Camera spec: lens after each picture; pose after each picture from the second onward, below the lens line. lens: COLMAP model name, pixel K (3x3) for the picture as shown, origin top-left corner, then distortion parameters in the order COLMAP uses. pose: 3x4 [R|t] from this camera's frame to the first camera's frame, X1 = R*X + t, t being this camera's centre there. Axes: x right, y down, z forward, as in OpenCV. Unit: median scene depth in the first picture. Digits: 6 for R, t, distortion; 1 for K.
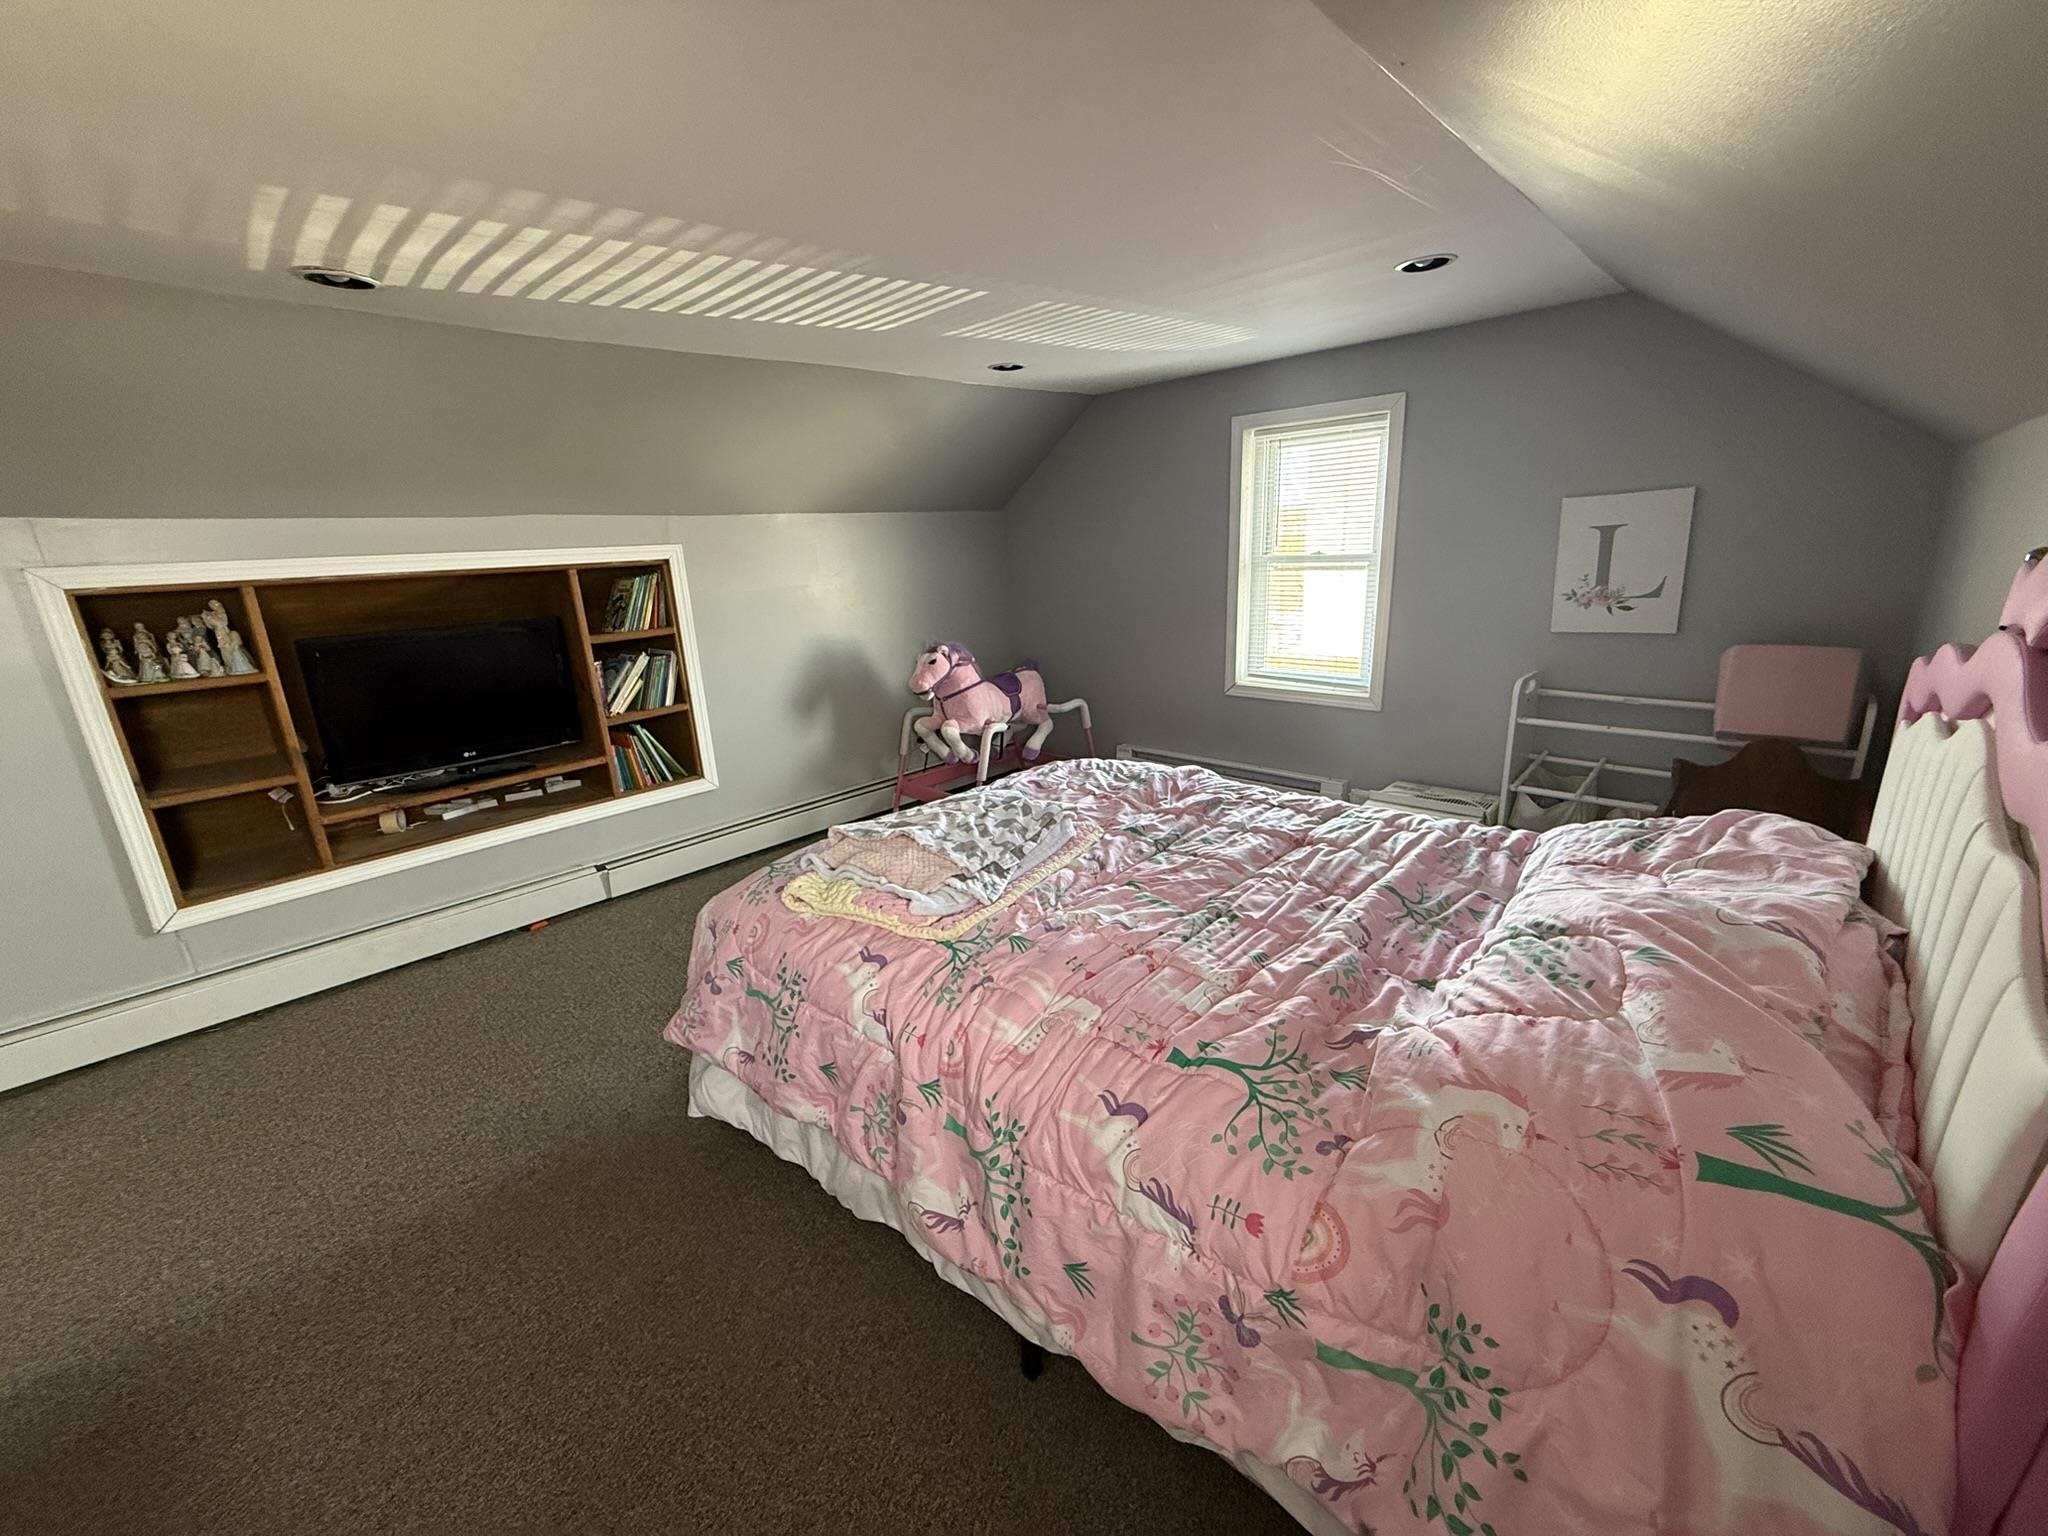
lens RADIAL K [[814.8, 0, 1017.4], [0, 814.8, 771.3], [0, 0, 1]] dist [0.000159, 0.000025]
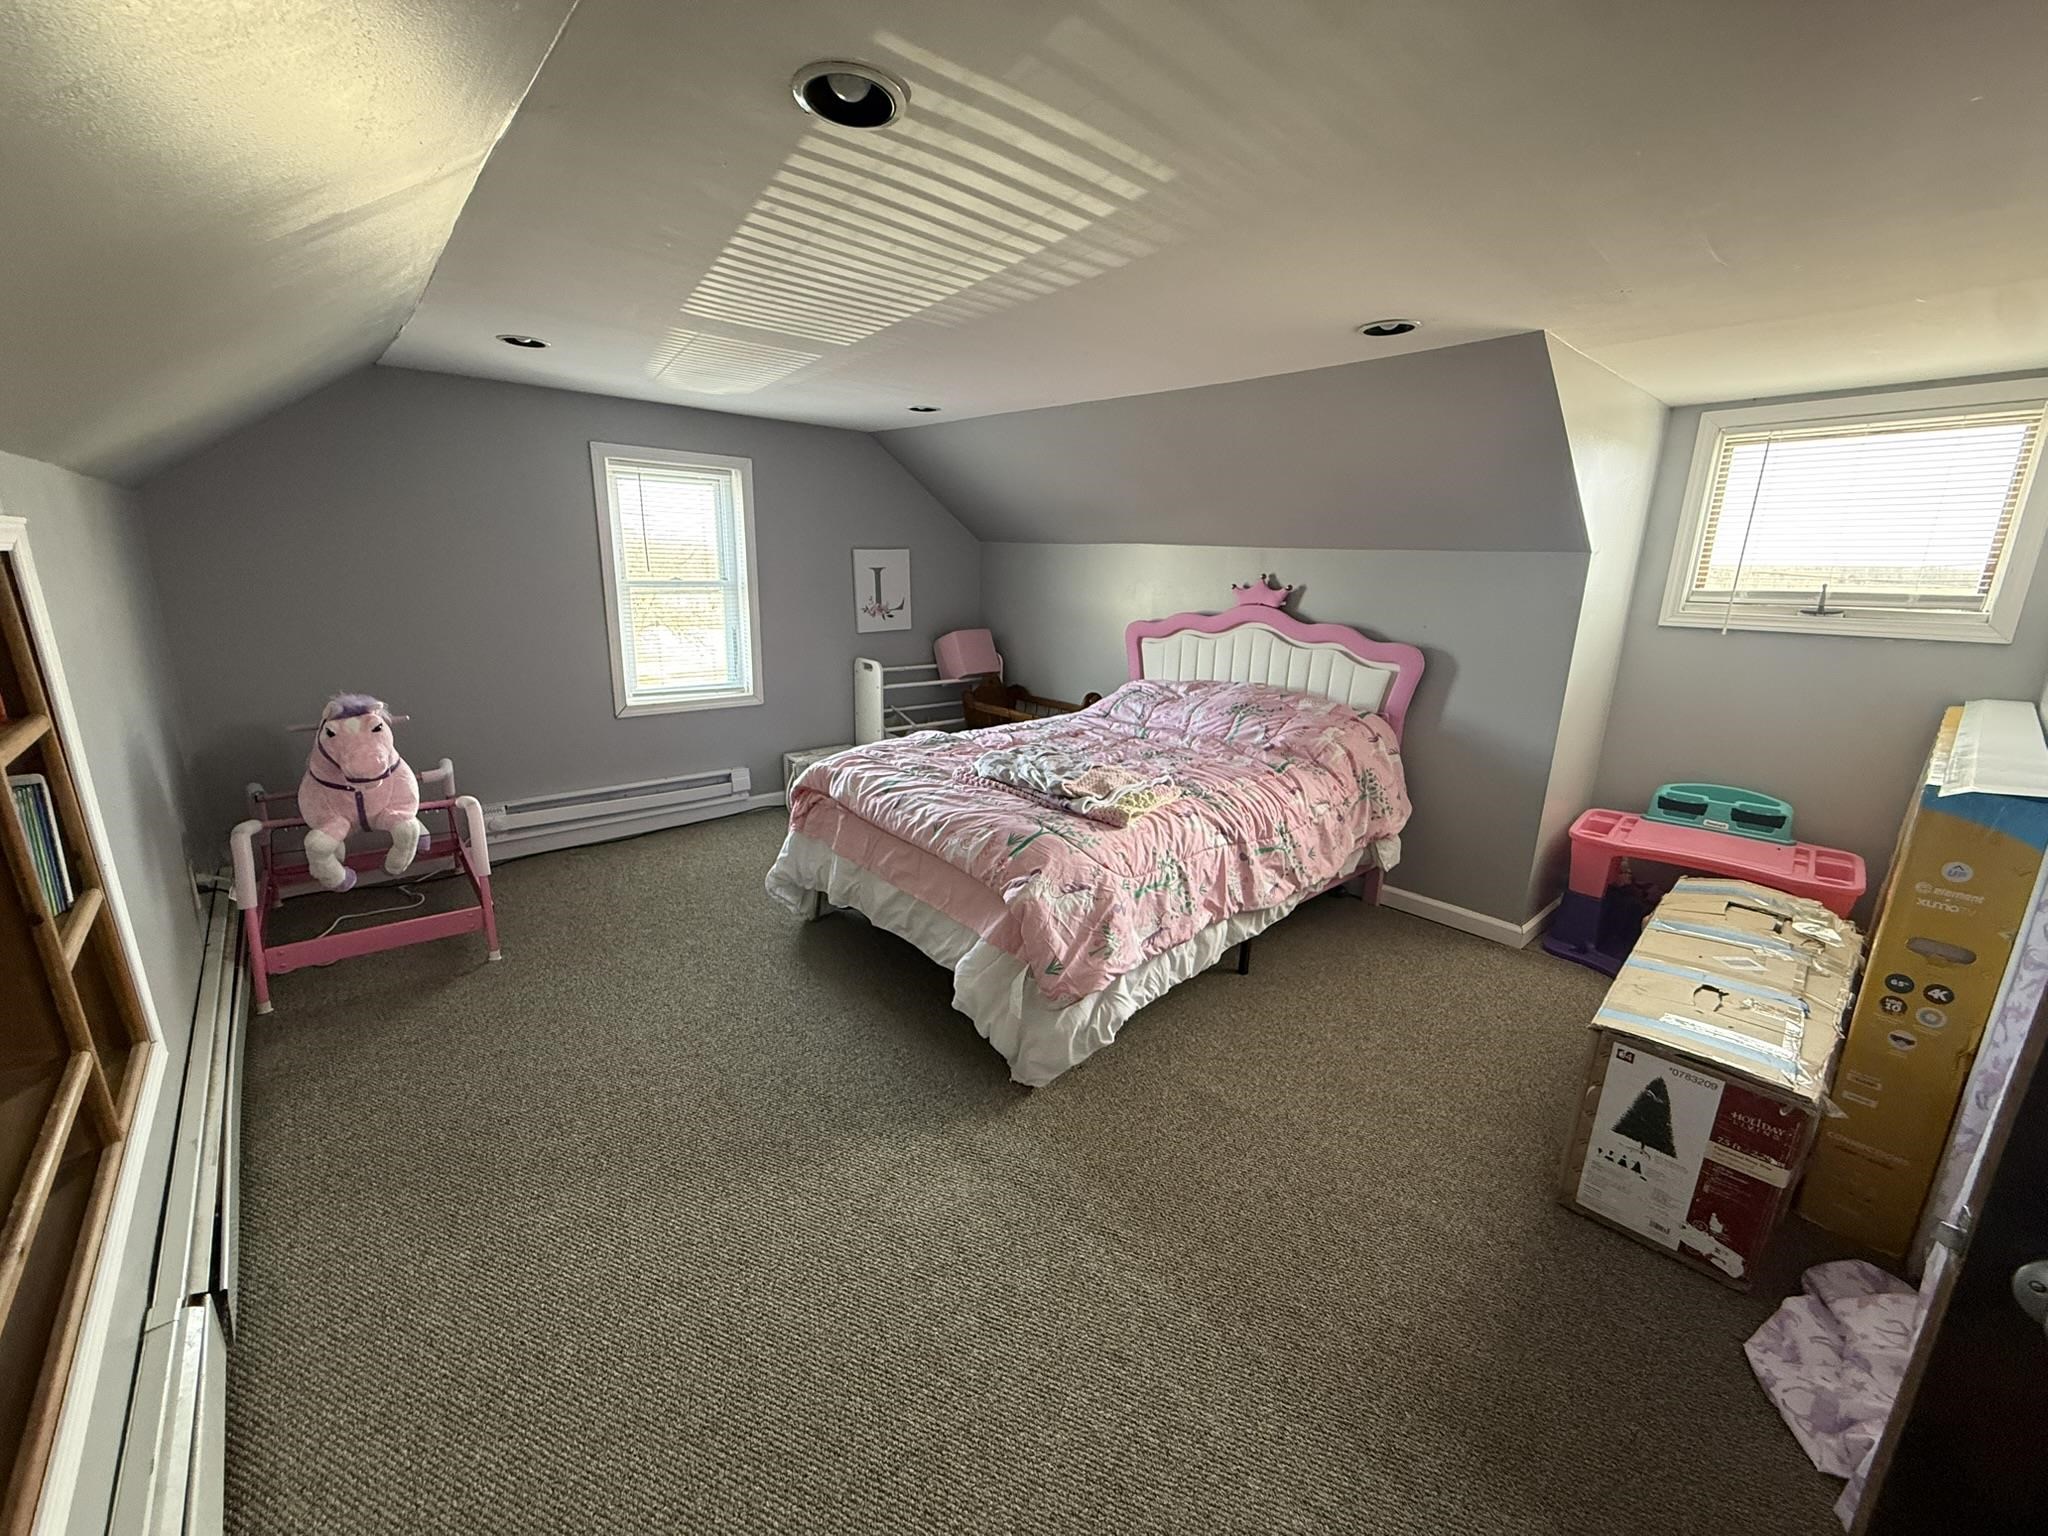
lens RADIAL K [[814.8, 0, 1020.5], [0, 814.8, 771.9], [0, 0, 1]] dist [0.000159, 0.000025]
pose [[0.091577, -0.204361, 0.974603, -0.958088], [0.244311, 0.953413, 0.176961, -0.123228], [-0.965363, 0.221900, 0.137238, 0.568726]]
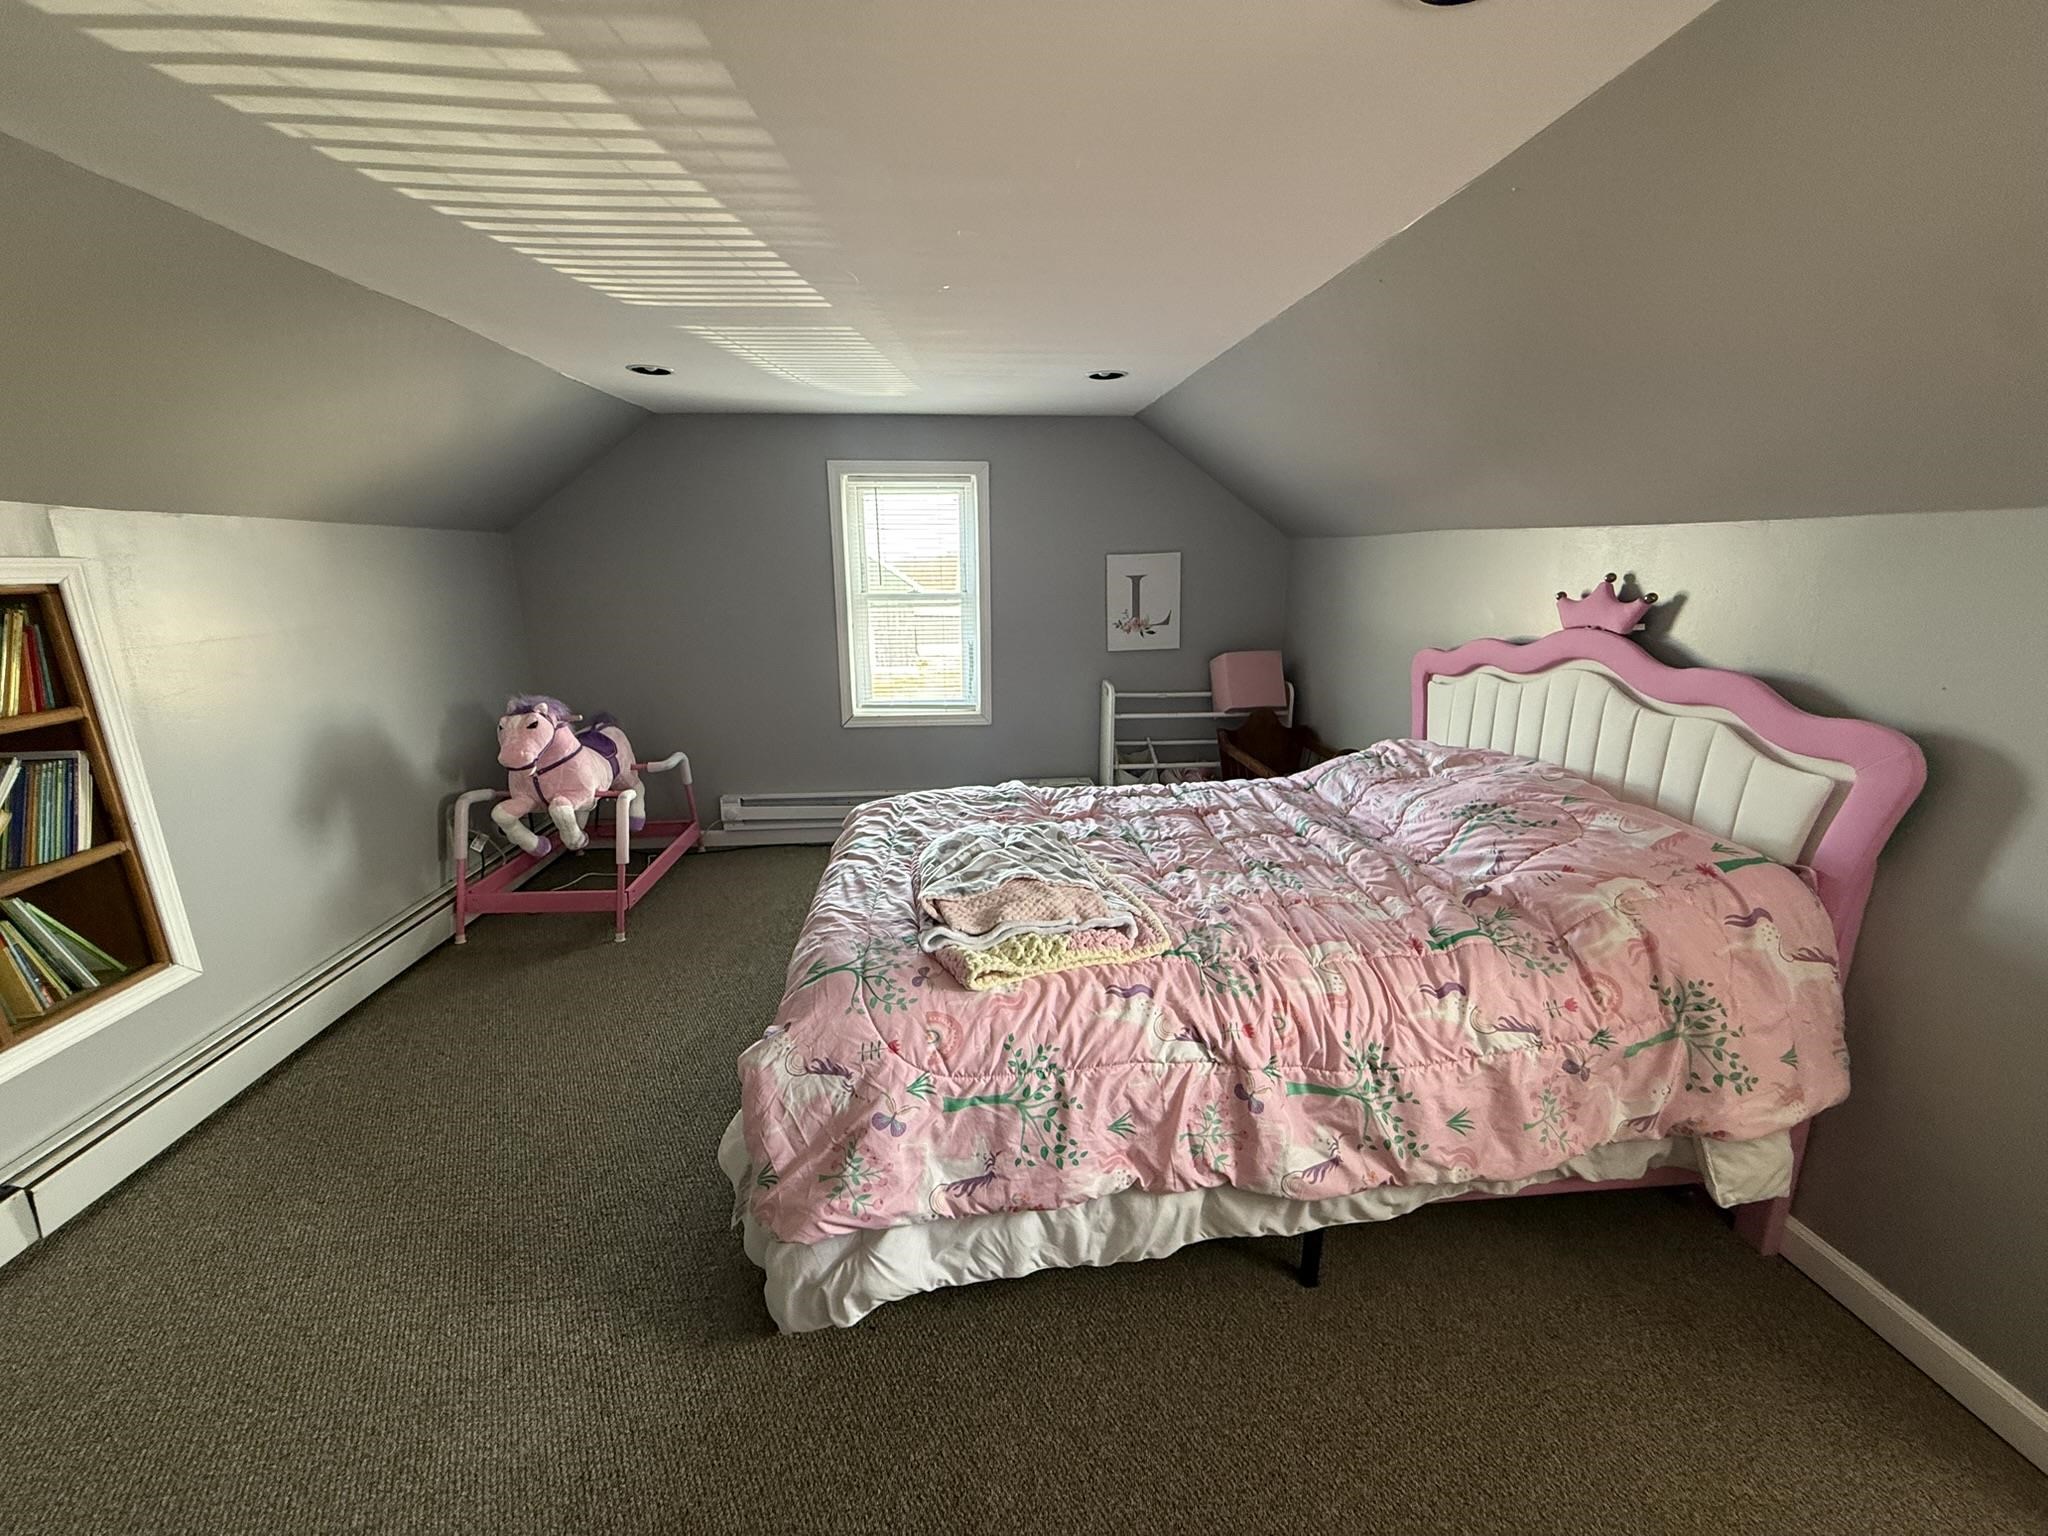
lens RADIAL K [[814.8, 0, 1019.0], [0, 814.8, 772.3], [0, 0, 1]] dist [0.000159, 0.000025]
pose [[0.667220, -0.146693, 0.730273, -0.496200], [0.181161, 0.982935, 0.031926, -0.044783], [-0.722494, 0.110995, 0.682409, 0.209944]]
